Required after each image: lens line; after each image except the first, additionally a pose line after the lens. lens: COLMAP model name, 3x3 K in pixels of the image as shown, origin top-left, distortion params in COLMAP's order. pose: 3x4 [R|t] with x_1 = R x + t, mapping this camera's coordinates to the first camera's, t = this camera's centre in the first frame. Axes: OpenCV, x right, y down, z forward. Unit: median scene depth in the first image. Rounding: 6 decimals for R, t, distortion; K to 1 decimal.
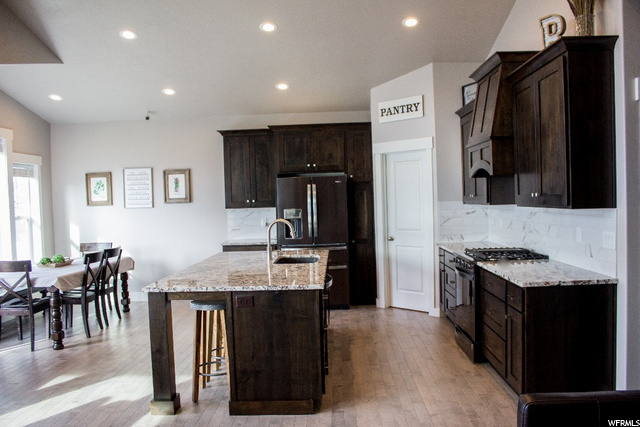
lens RADIAL K [[531.6, 0, 320.0], [0, 531.6, 213.5], [0, 0, 1]] dist [-0.121099, 0.008023]
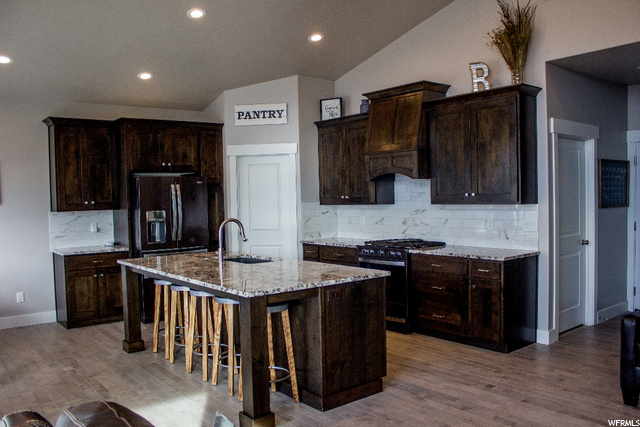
lens RADIAL K [[537.9, 0, 320.0], [0, 537.9, 213.5], [0, 0, 1]] dist [-0.143022, -0.000202]
pose [[0.765275, -0.009685, 0.643631, -0.436526], [0.018678, 0.999800, -0.007163, 0.008218], [-0.643433, 0.017504, 0.765303, 0.118943]]
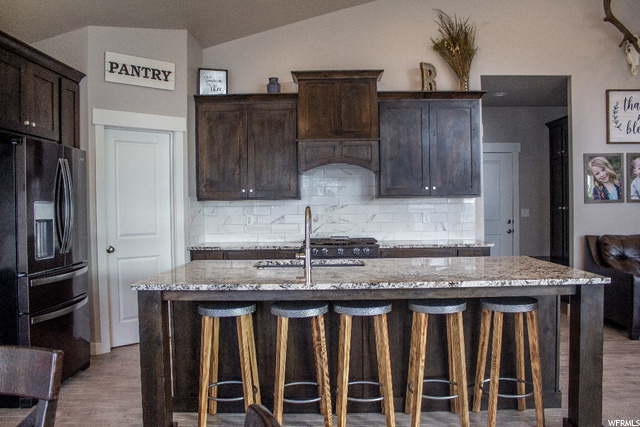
lens RADIAL K [[531.6, 0, 320.0], [0, 531.6, 213.5], [0, 0, 1]] dist [-0.121099, 0.008023]
pose [[-0.011120, 0.013543, 0.999846, -0.570930], [0.041951, 0.999034, -0.013065, 0.021015], [-0.999058, 0.041799, -0.011677, 0.760389]]
